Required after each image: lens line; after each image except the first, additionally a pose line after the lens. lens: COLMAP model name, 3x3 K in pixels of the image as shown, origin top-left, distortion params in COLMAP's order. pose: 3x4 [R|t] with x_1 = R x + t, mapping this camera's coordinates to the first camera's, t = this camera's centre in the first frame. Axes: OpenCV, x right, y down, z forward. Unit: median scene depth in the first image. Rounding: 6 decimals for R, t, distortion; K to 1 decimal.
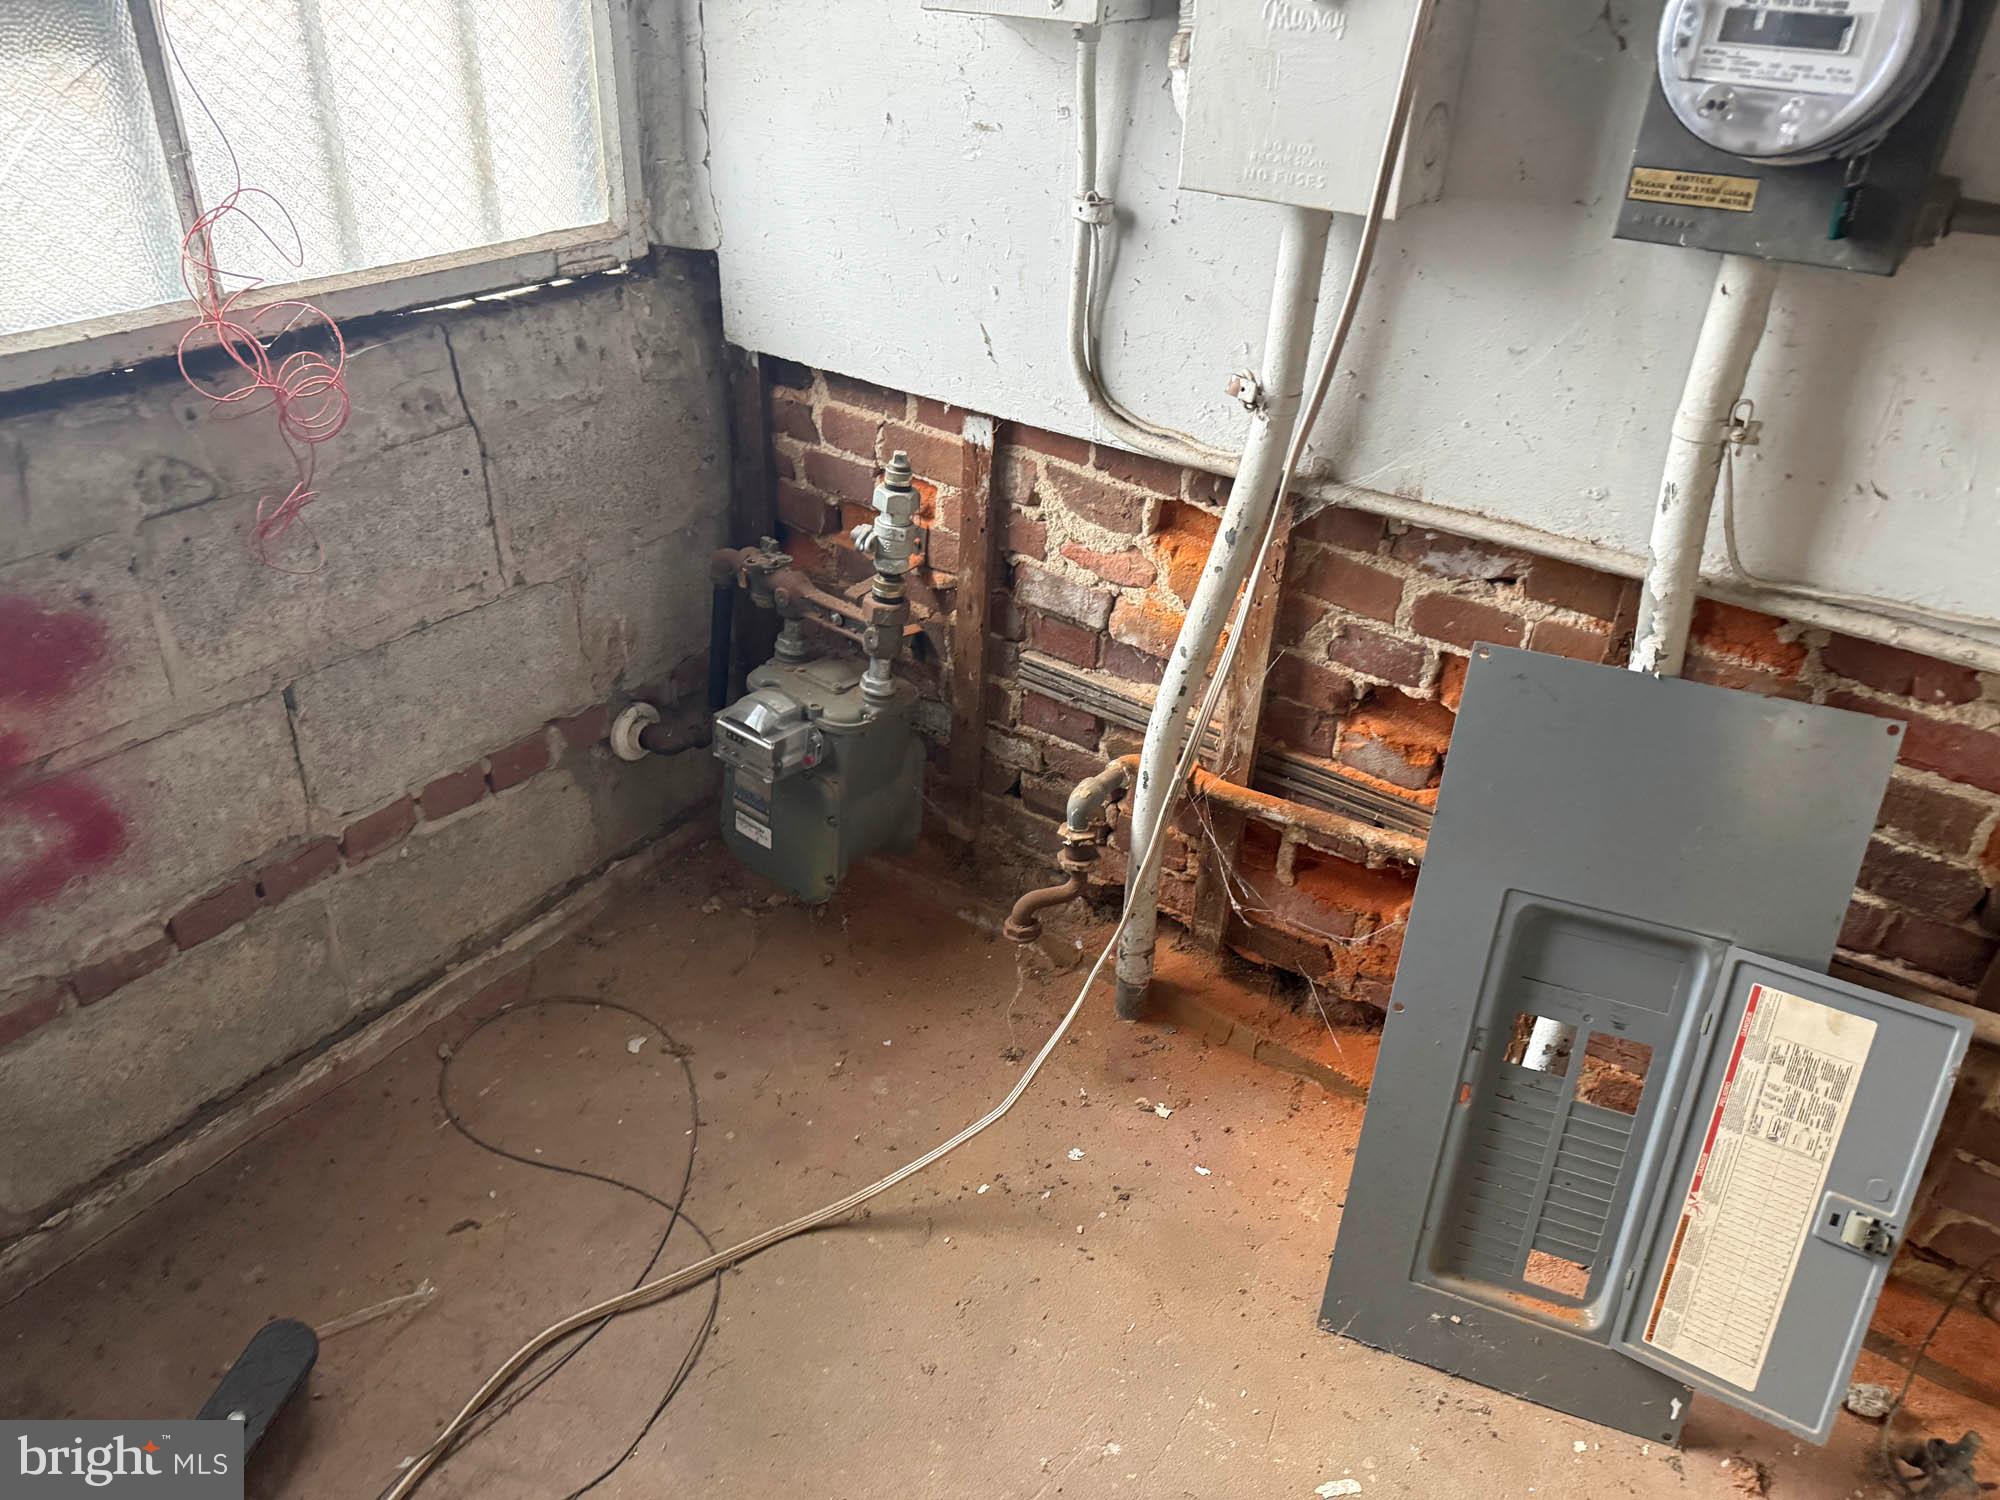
lens RADIAL K [[1408.1, 0, 1000.0], [0, 1408.1, 750.0], [0, 0, 1]] dist [0.067400, -0.084108]
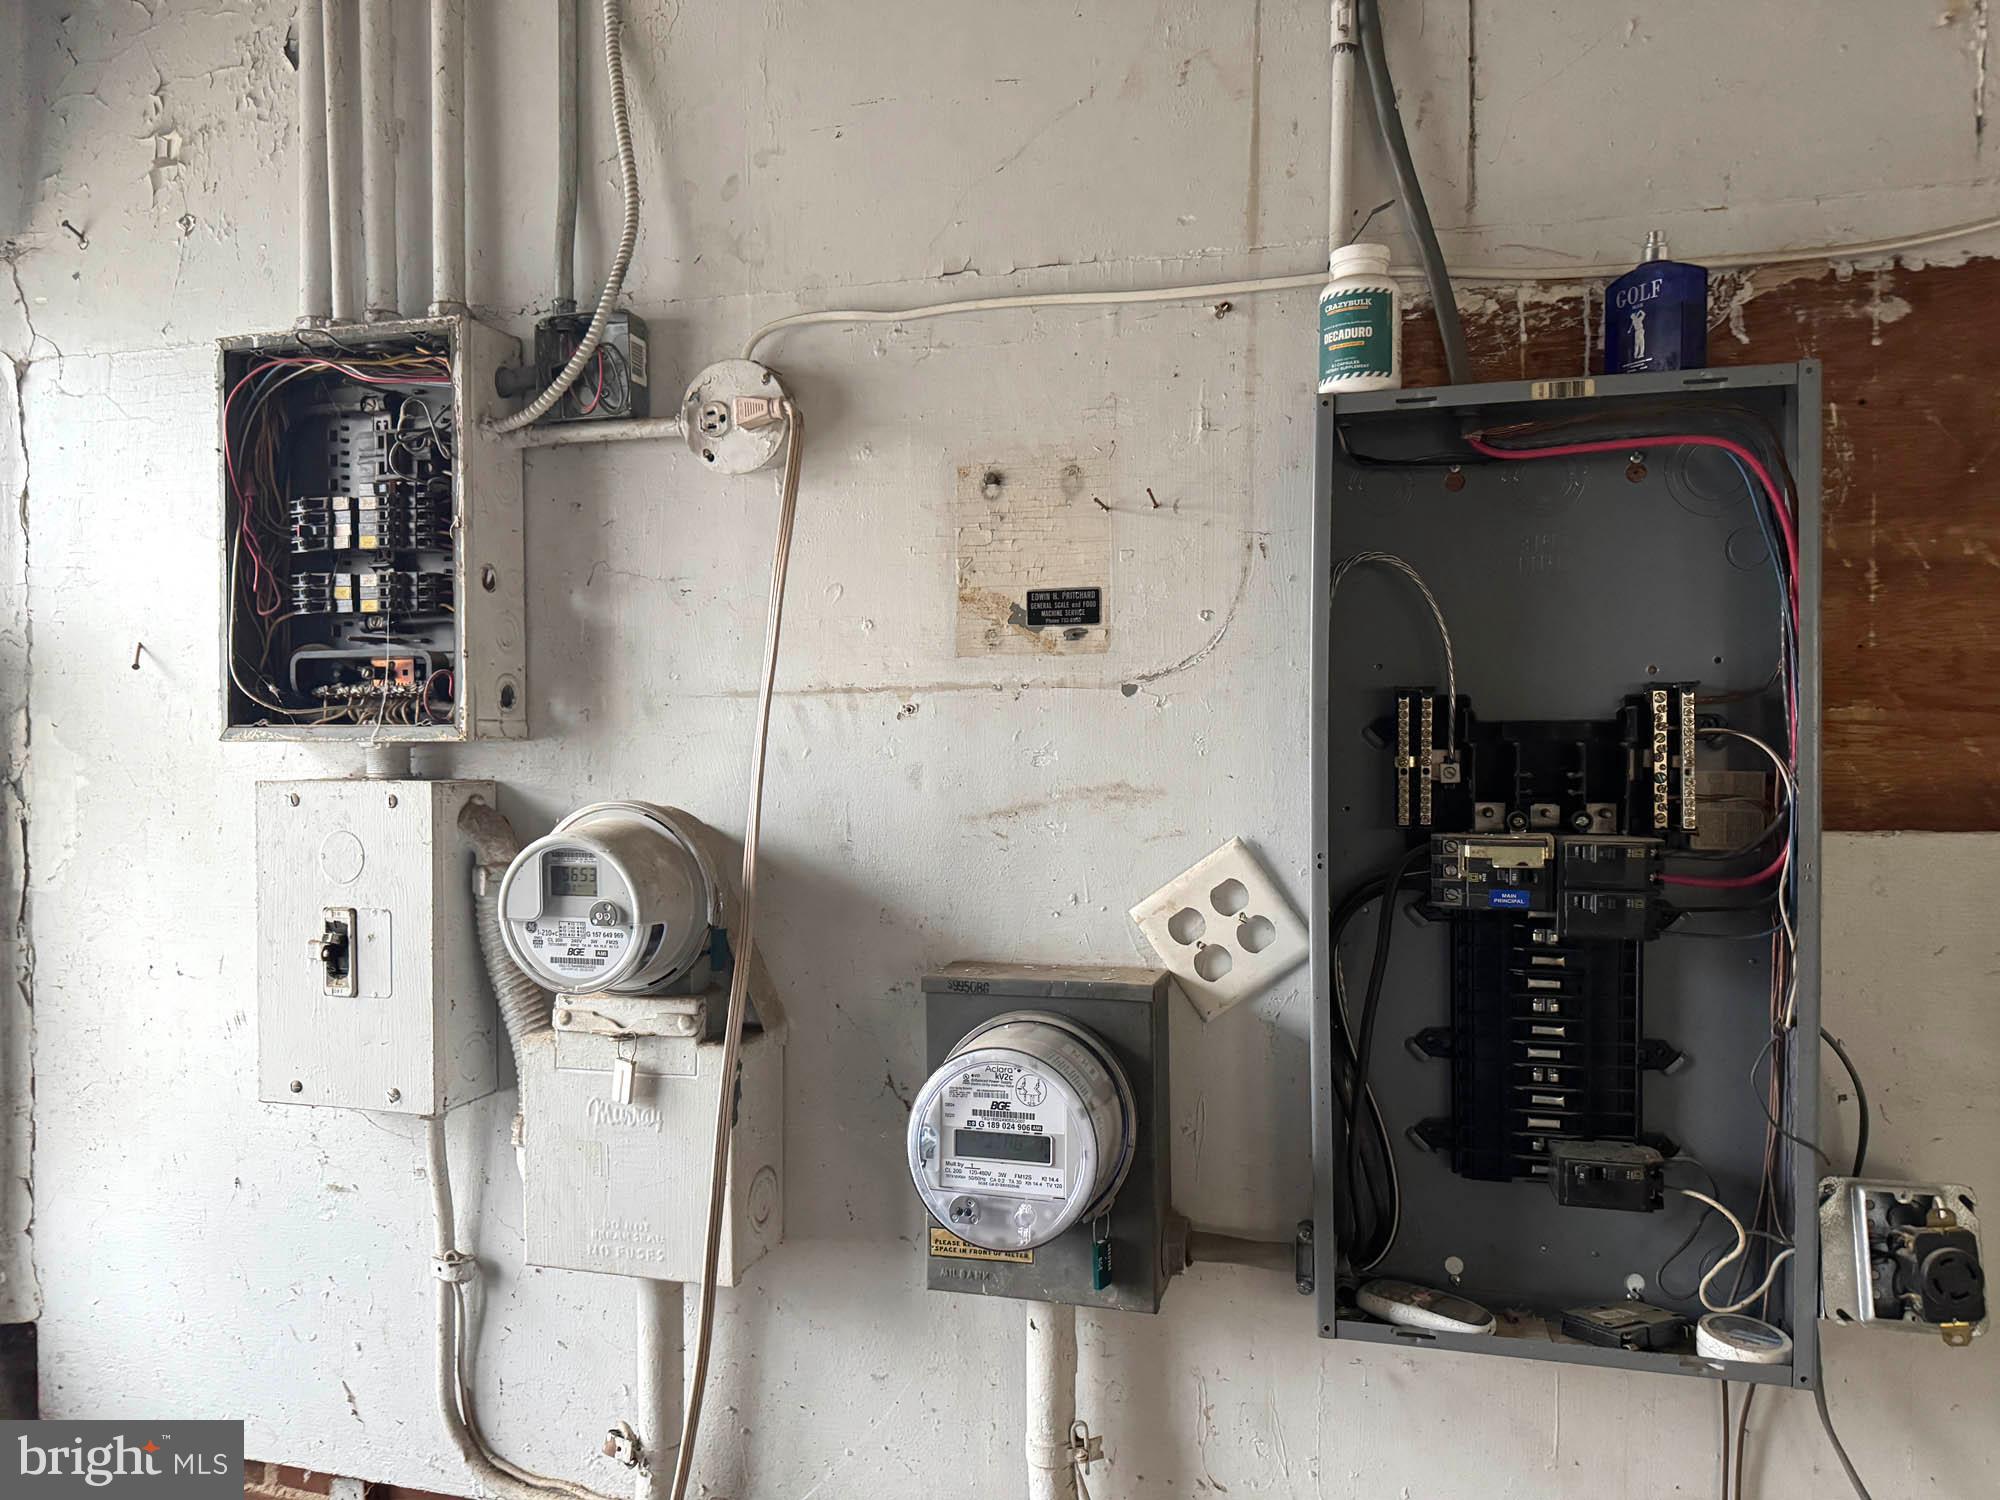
lens RADIAL K [[1408.1, 0, 1000.0], [0, 1408.1, 750.0], [0, 0, 1]] dist [0.067400, -0.084108]
pose [[0.942981, -0.039064, 0.330547, 0.101564], [0.200678, 0.859018, -0.470973, -0.138024], [-0.265548, 0.510452, 0.817877, -0.075901]]
